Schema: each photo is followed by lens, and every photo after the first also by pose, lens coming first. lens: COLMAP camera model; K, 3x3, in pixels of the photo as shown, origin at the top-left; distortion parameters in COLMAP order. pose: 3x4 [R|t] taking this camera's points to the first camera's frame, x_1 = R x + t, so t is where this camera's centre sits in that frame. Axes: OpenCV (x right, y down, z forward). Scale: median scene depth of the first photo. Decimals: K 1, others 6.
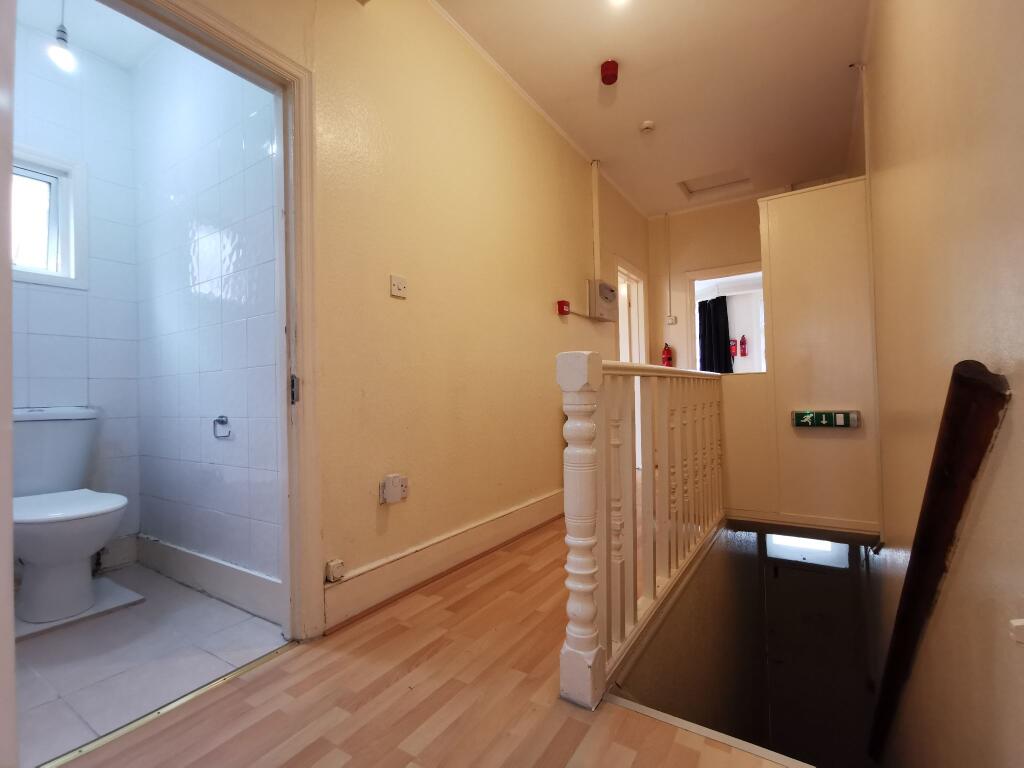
lens RADIAL K [[472.9, 0, 512.5], [0, 472.9, 384.2], [0, 0, 1]] dist [-0.000453, 0.000514]
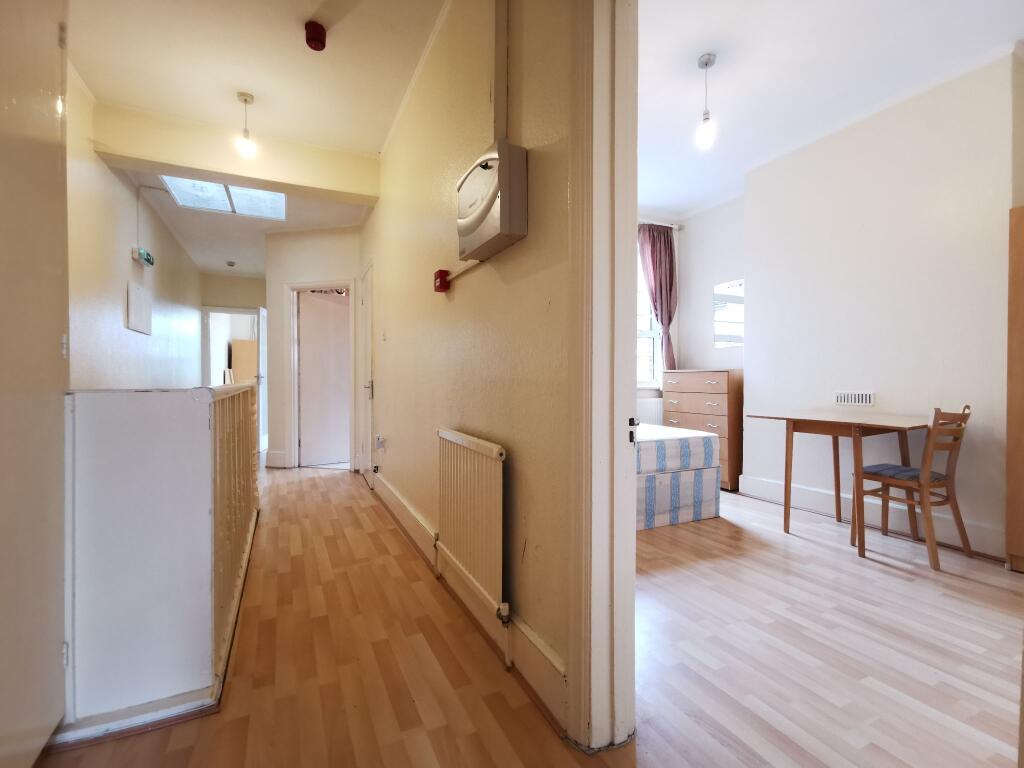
lens RADIAL K [[472.9, 0, 512.2], [0, 472.9, 382.9], [0, 0, 1]] dist [-0.000453, 0.000514]
pose [[-0.523283, 0.016660, -0.851996, 0.916179], [0.016577, 0.999819, 0.009369, -0.026578], [0.851997, -0.009221, -0.523465, 2.057478]]
